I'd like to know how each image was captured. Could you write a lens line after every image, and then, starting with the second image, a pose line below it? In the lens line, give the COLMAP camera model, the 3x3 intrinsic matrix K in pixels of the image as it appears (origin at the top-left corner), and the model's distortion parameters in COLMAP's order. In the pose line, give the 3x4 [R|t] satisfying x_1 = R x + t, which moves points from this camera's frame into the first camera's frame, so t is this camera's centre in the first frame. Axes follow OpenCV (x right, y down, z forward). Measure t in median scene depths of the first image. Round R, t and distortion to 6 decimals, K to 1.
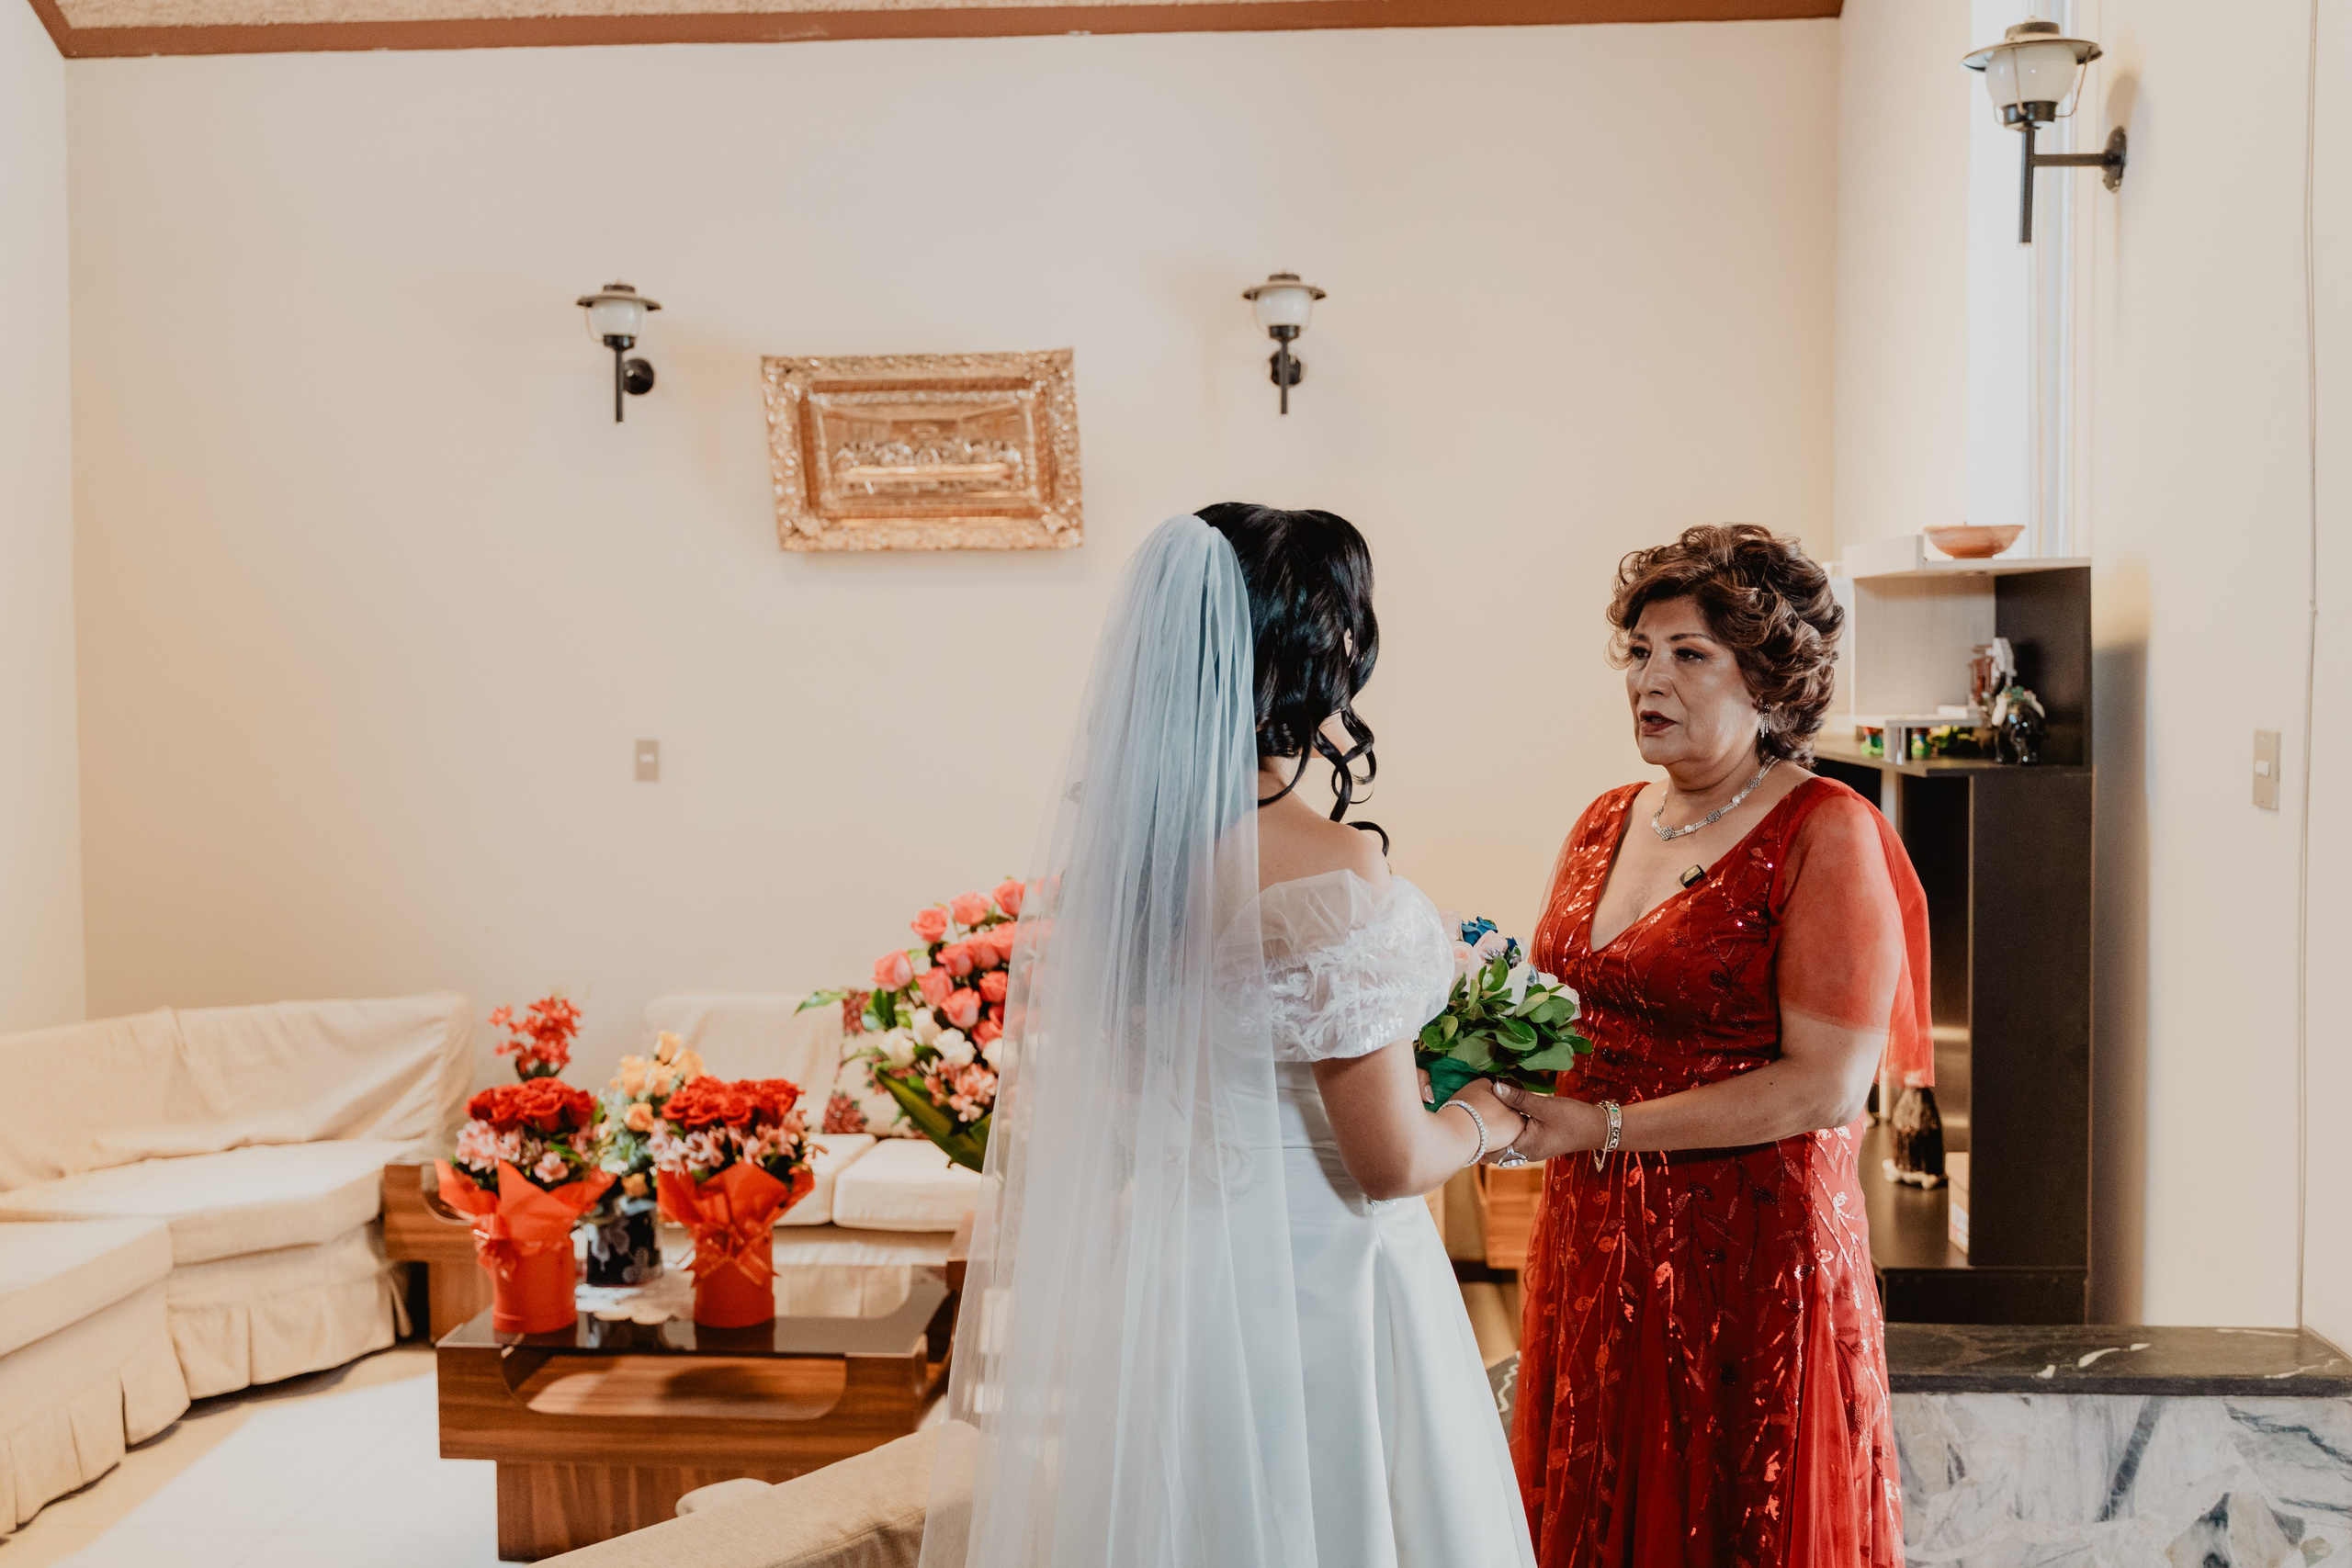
lens RADIAL K [[1981.5, 0, 1178.2], [0, 1981.5, 756.5], [0, 0, 1]] dist [-0.006538, 0.001279]
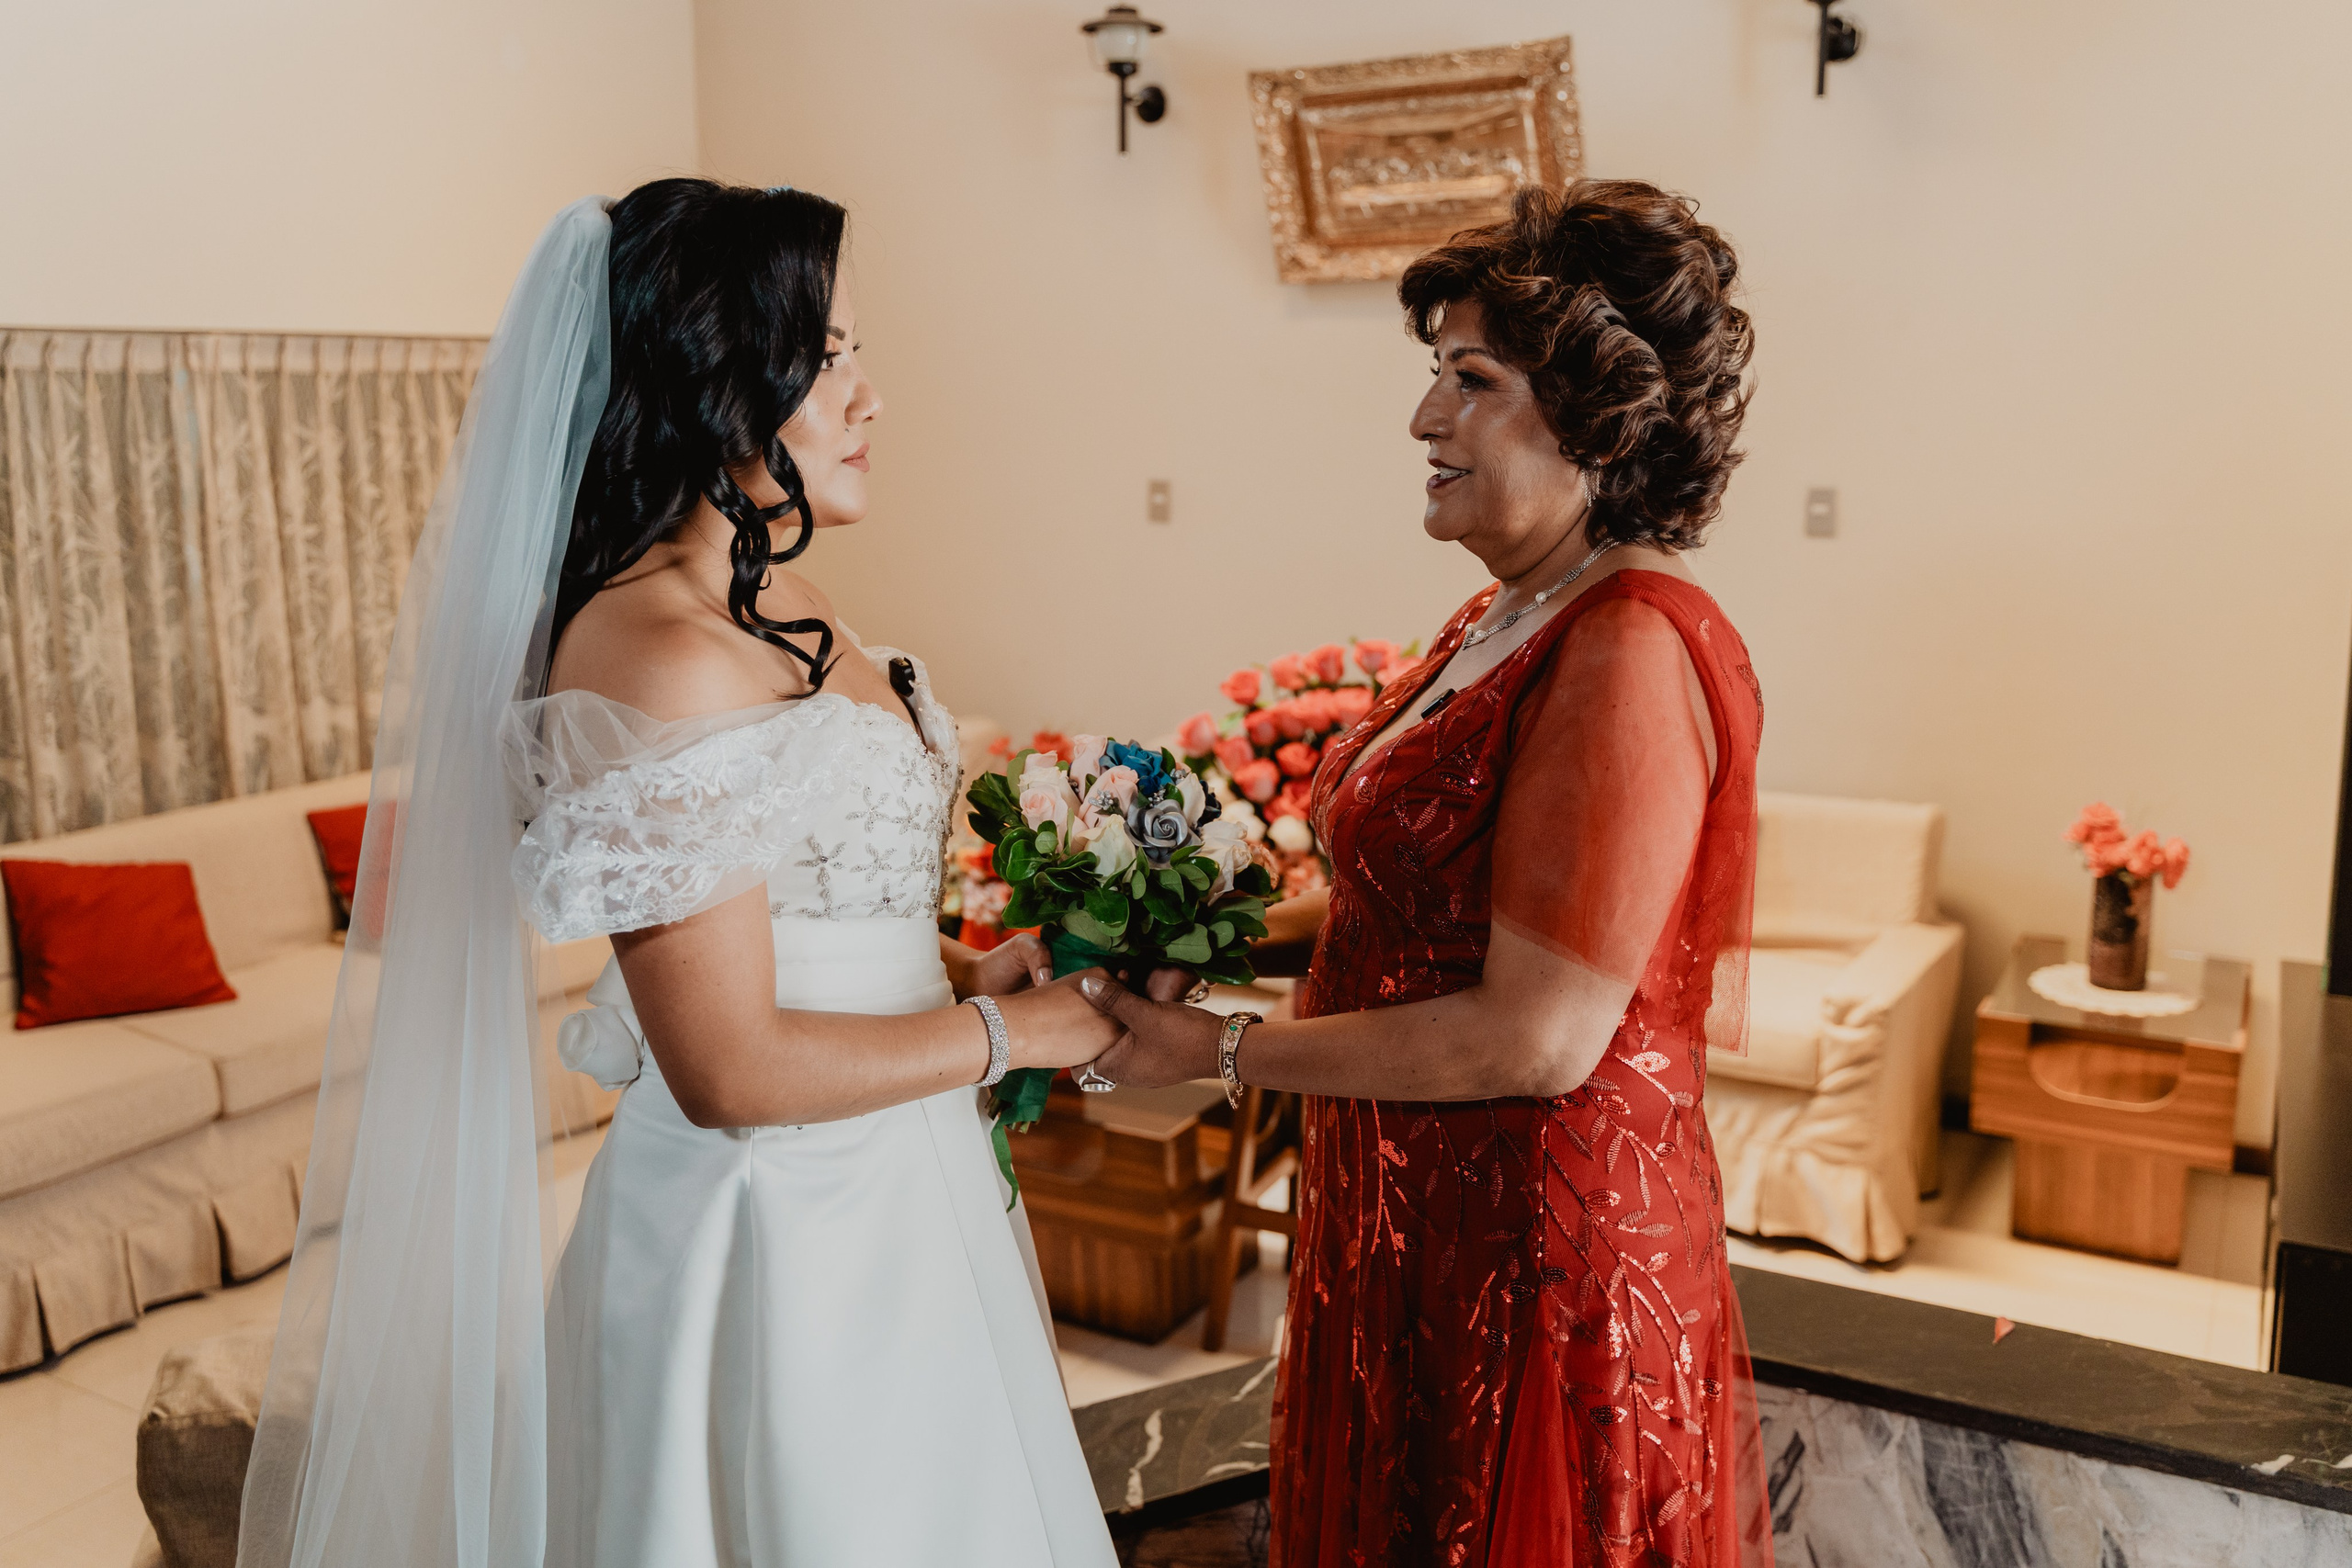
lens RADIAL K [[1917.6, 0, 1178.2], [0, 1917.6, 734.5], [0, 0, 1]] dist [-0.003011, -0.003749]
pose [[0.903133, 0.069120, -0.423761, 0.189362], [-0.015559, 0.991577, 0.128577, -0.006955], [0.429079, -0.109529, 0.896602, 0.148550]]
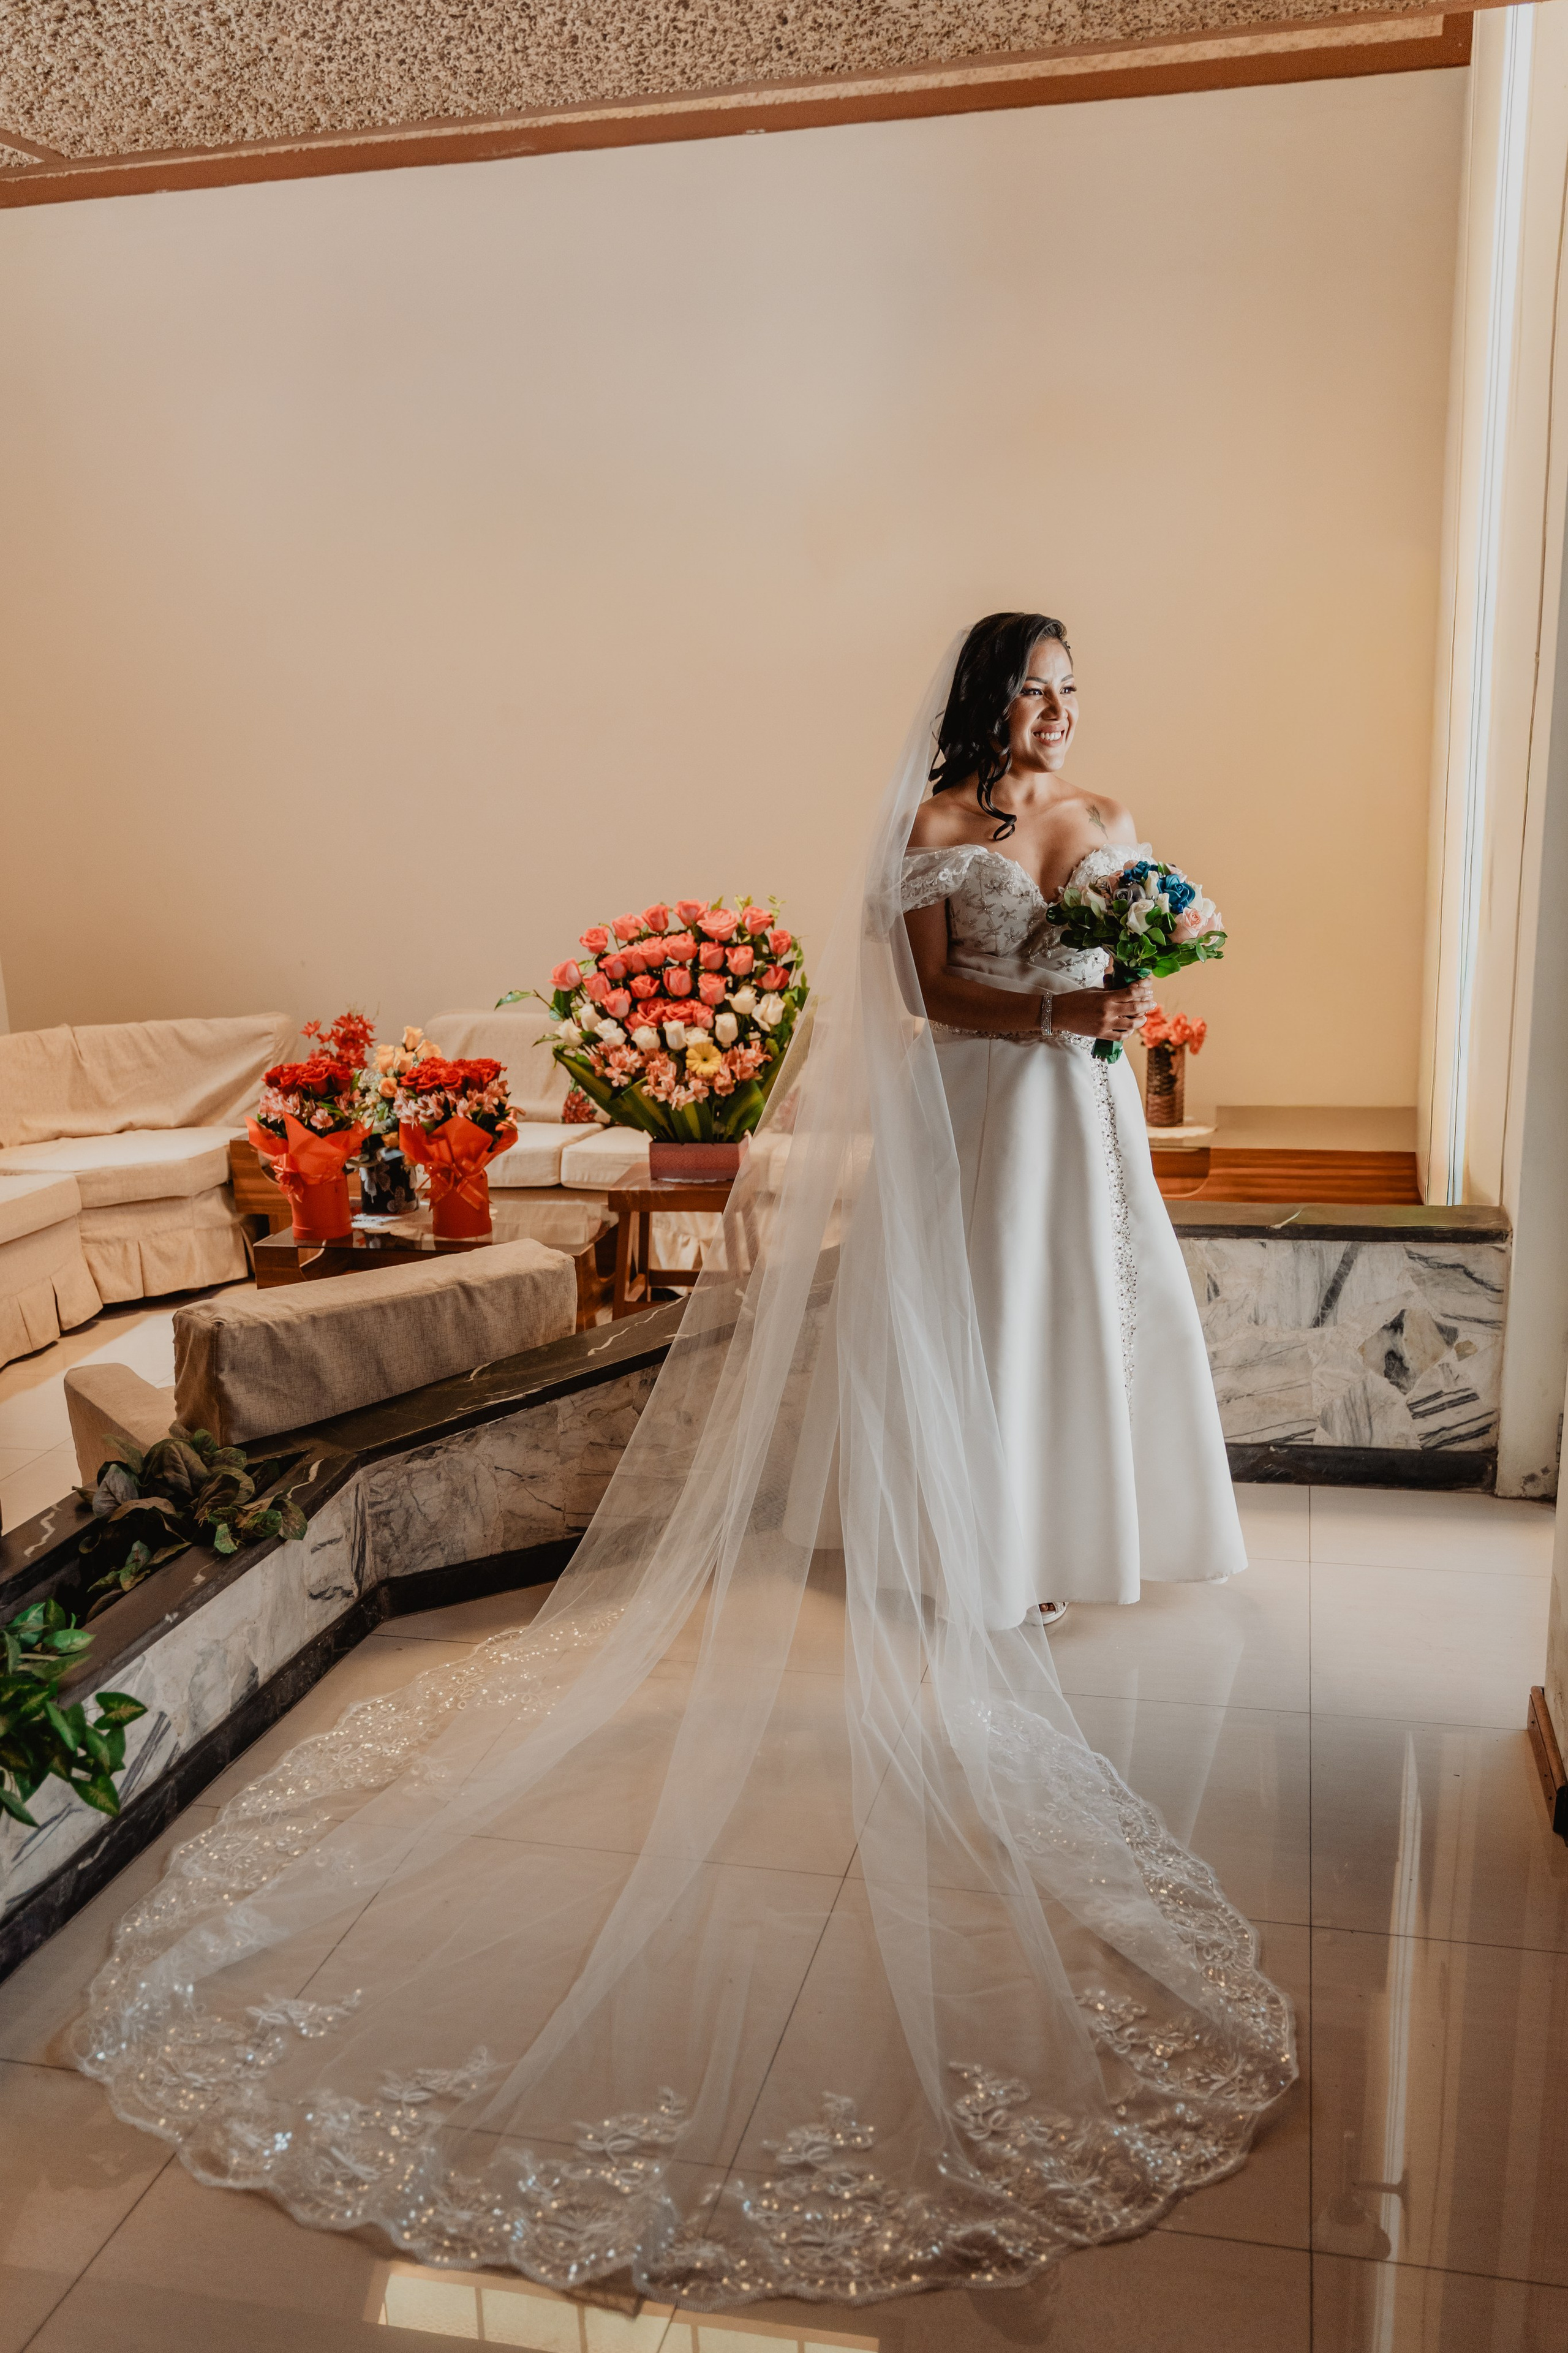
lens RADIAL K [[1982.3, 0, 739.1], [0, 1982.3, 1306.3], [0, 0, 1]] dist [-0.006538, 0.001279]
pose [[0.986737, 0.018949, -0.161217, 0.149715], [0.019608, 0.971978, 0.234254, 0.013295], [0.161138, -0.234308, 0.958715, -0.234560]]
